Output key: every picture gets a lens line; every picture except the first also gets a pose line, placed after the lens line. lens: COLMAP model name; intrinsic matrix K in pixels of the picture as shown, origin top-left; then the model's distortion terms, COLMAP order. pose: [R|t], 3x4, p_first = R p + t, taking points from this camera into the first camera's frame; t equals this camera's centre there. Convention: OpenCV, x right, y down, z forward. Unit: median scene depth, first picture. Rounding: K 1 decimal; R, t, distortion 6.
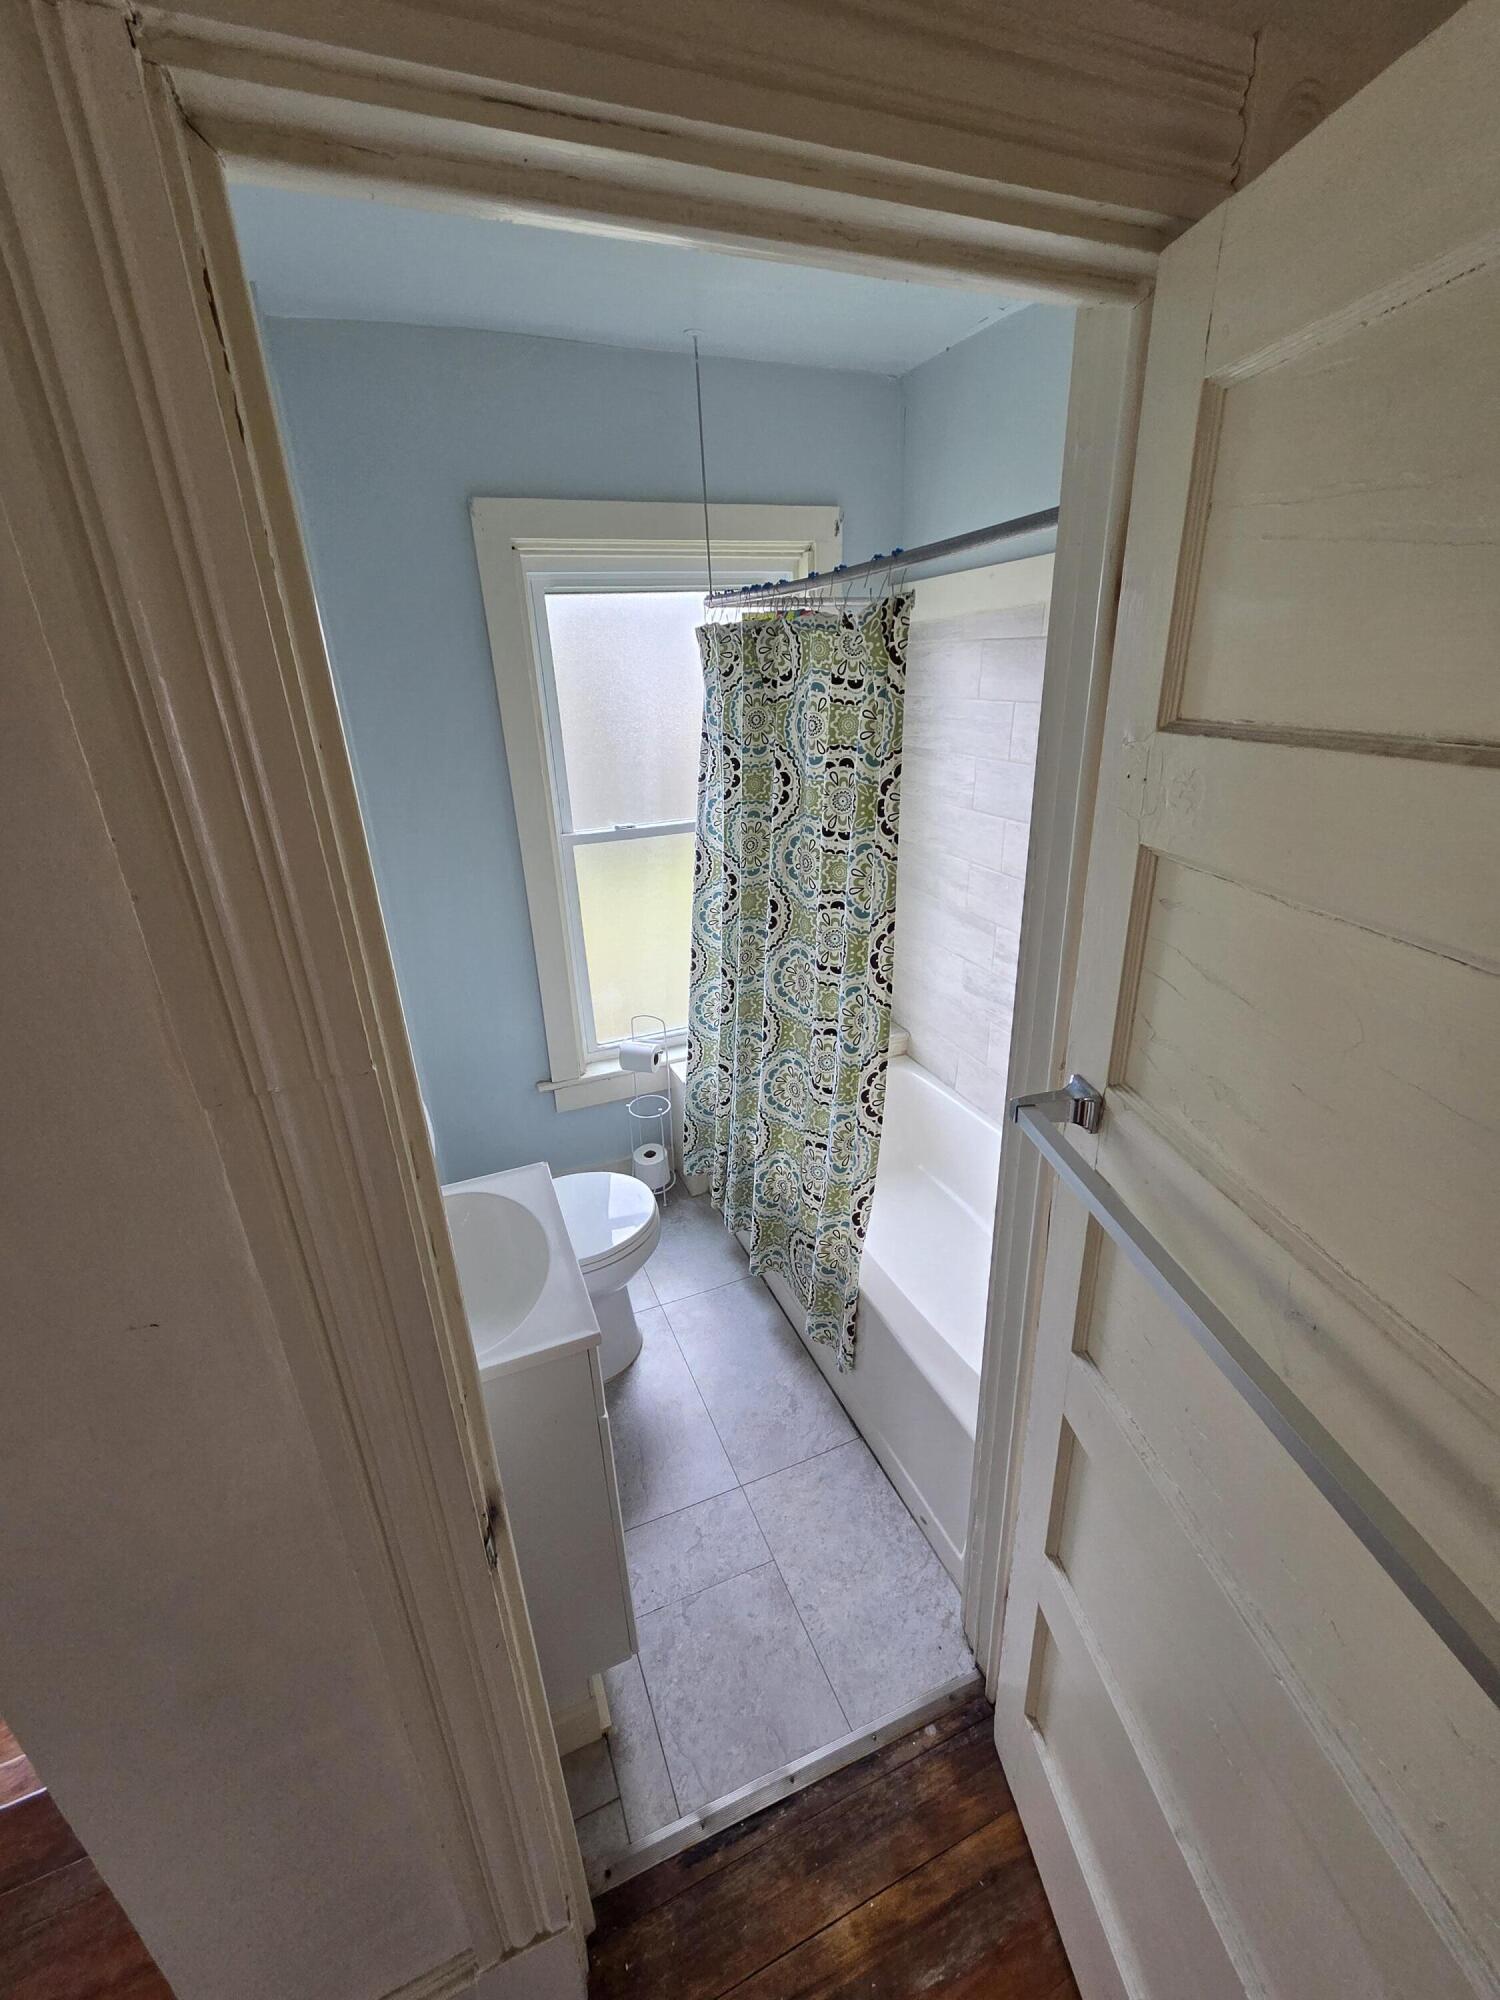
lens RADIAL K [[819.4, 0, 745.0], [0, 819.4, 996.4], [0, 0, 1]] dist [0.002209, -0.000396]
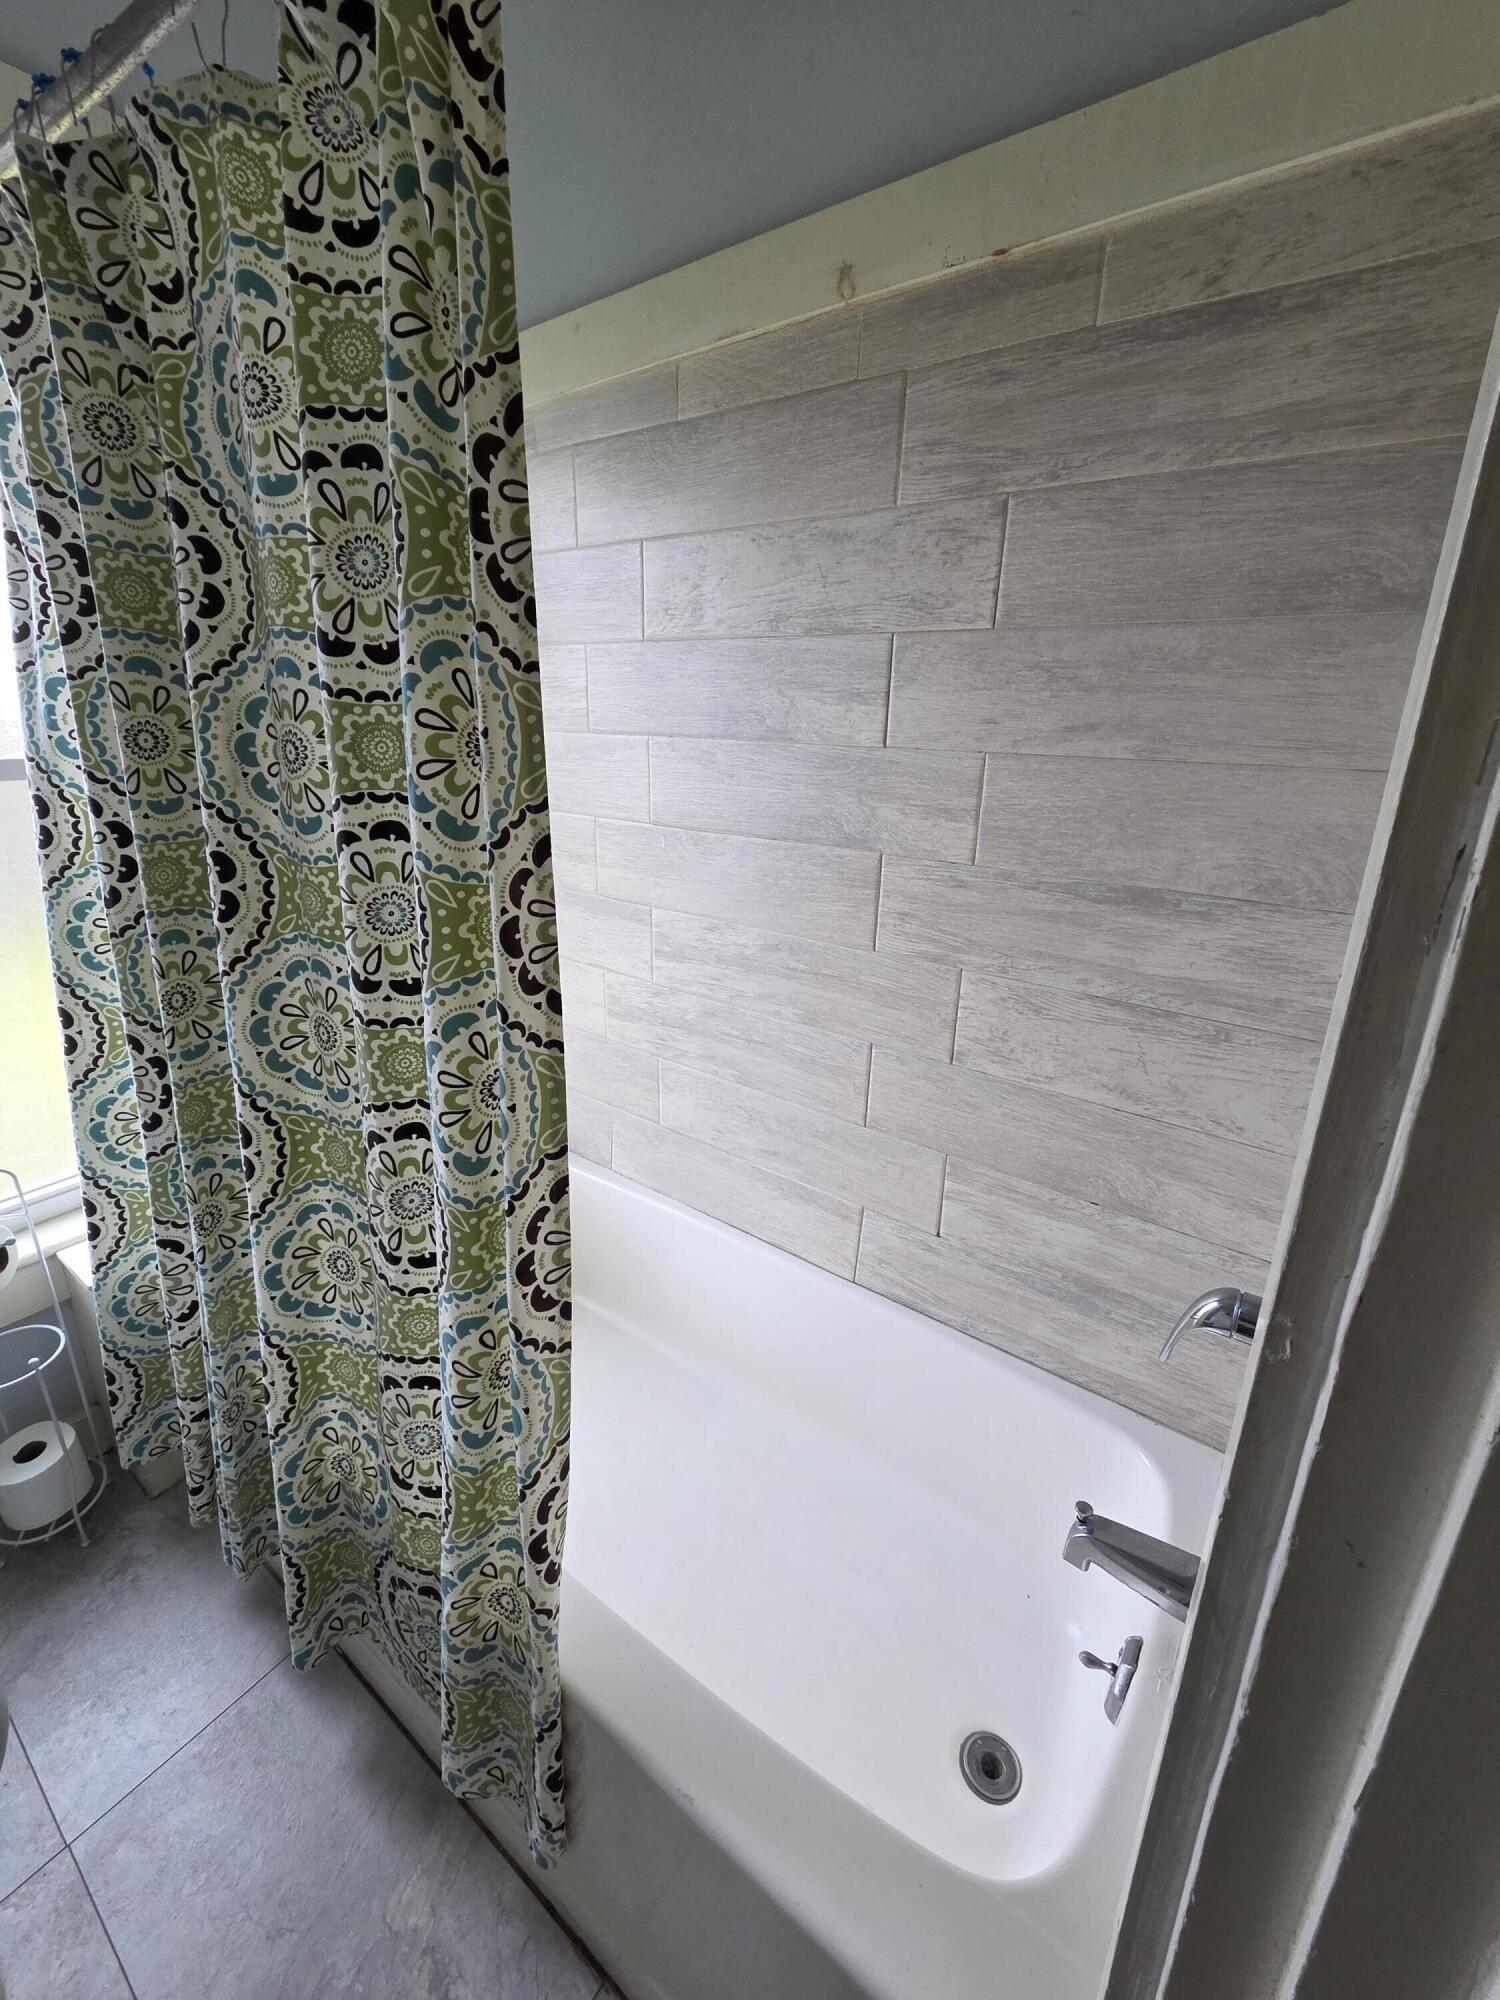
lens RADIAL K [[819.4, 0, 753.8], [0, 819.4, 990.2], [0, 0, 1]] dist [0.002209, -0.000396]
pose [[0.848766, -0.122361, 0.514416, 0.041461], [0.157934, 0.987113, -0.025787, 0.008743], [-0.504631, 0.103131, 0.857153, 0.495704]]
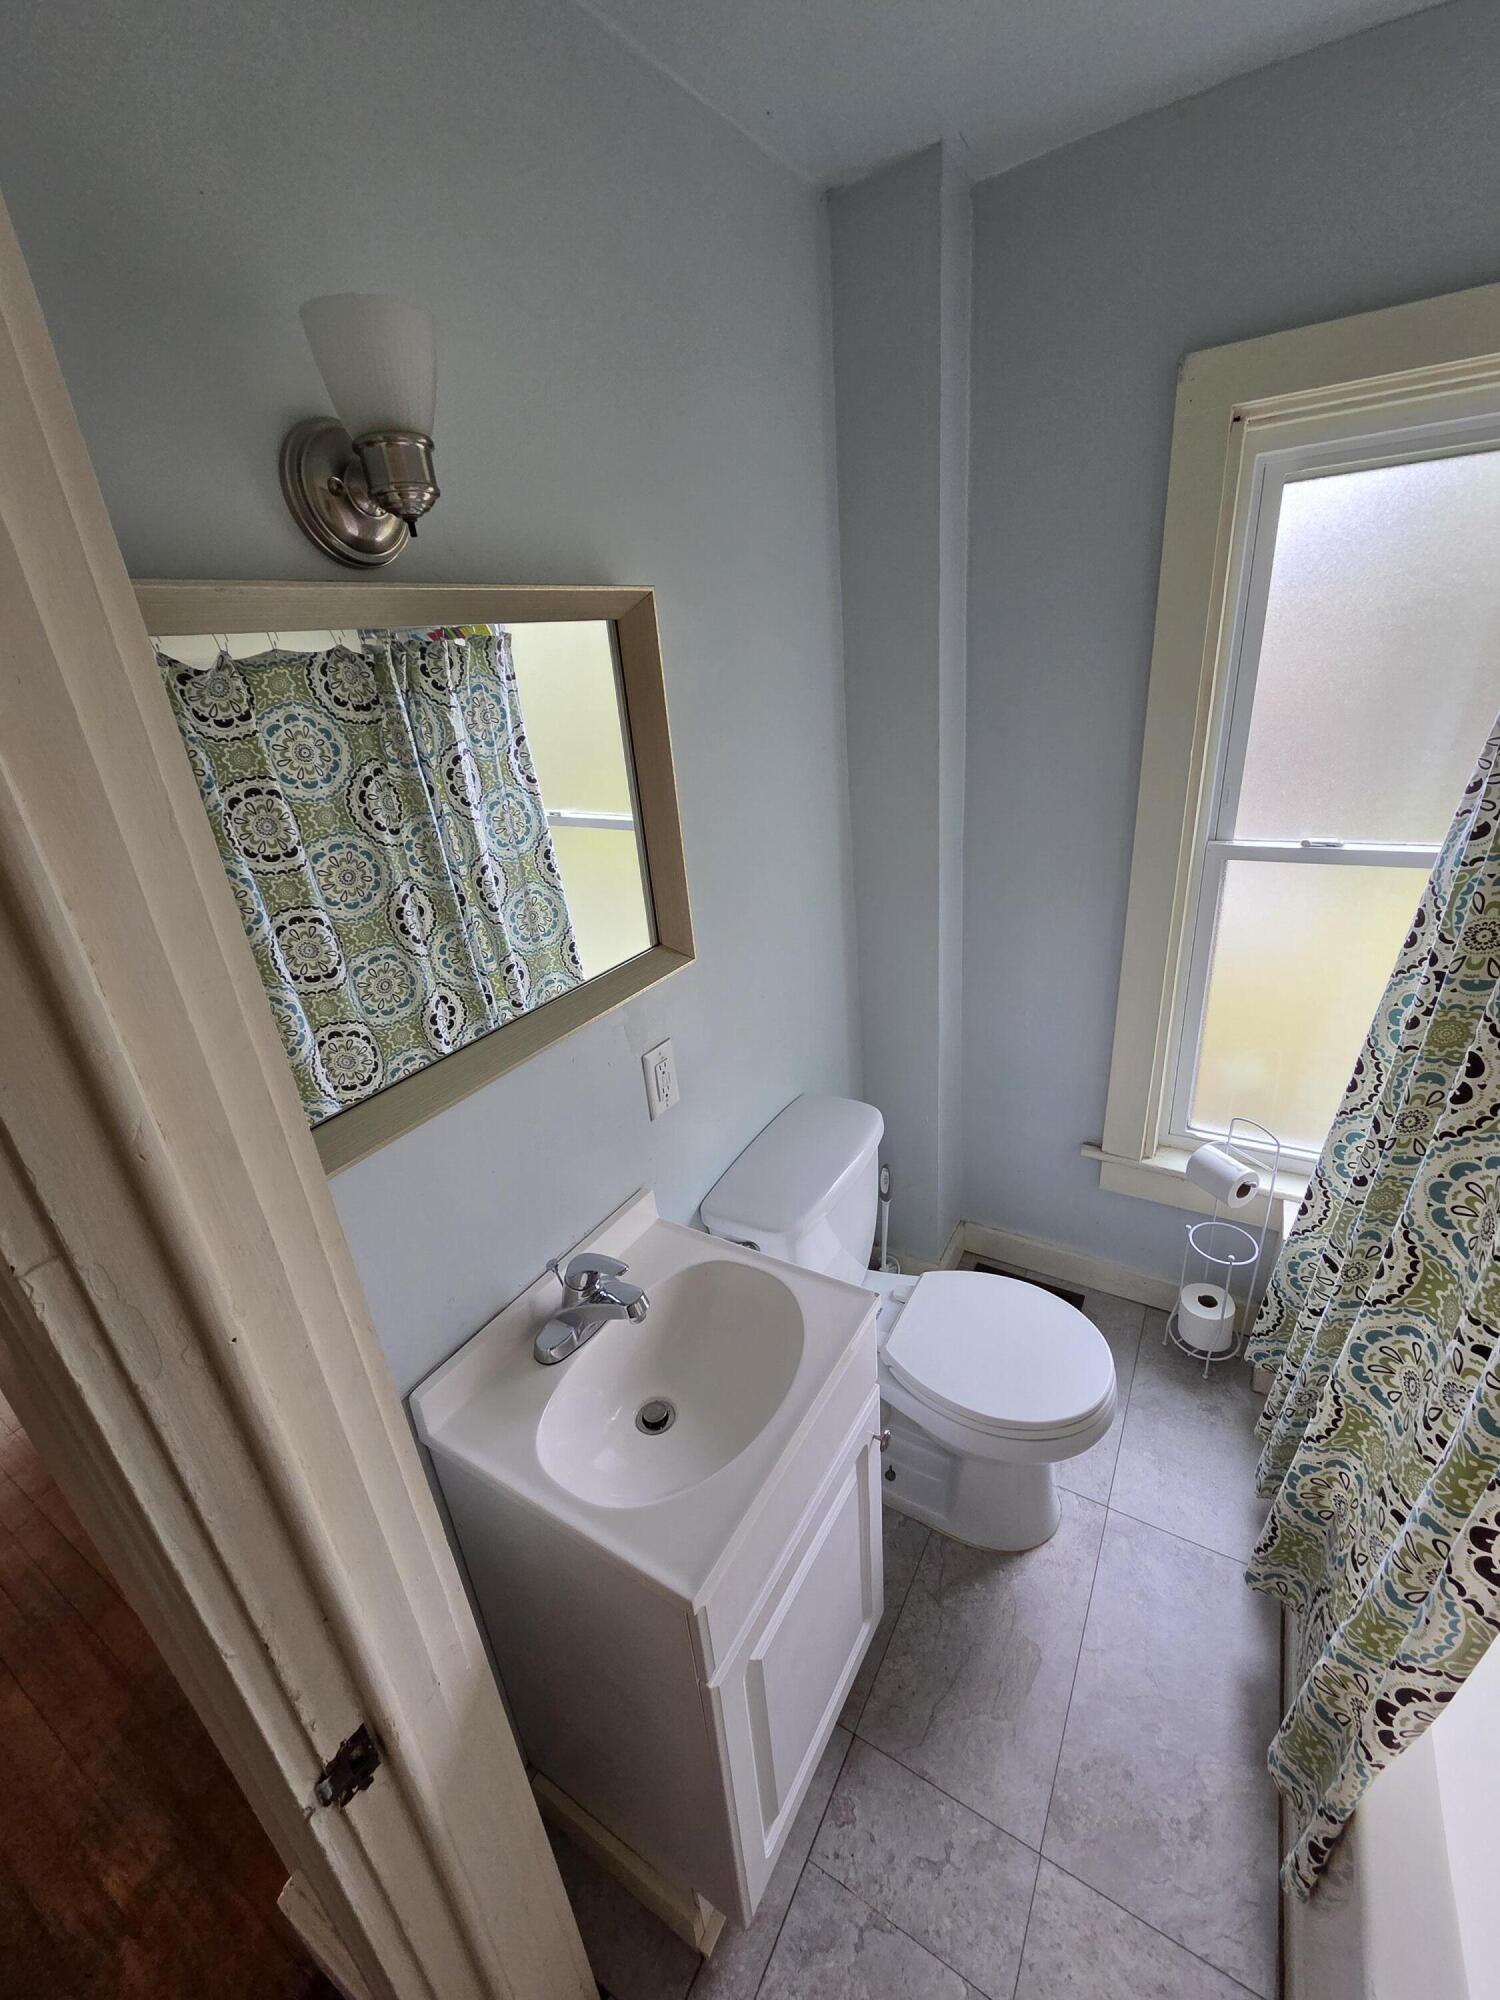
lens RADIAL K [[819.4, 0, 744.2], [0, 819.4, 998.1], [0, 0, 1]] dist [0.002209, -0.000396]
pose [[0.599340, 0.303125, -0.740883, 0.128626], [-0.241450, 0.950880, 0.193723, -0.138840], [0.763213, 0.062780, 0.643090, 0.312539]]
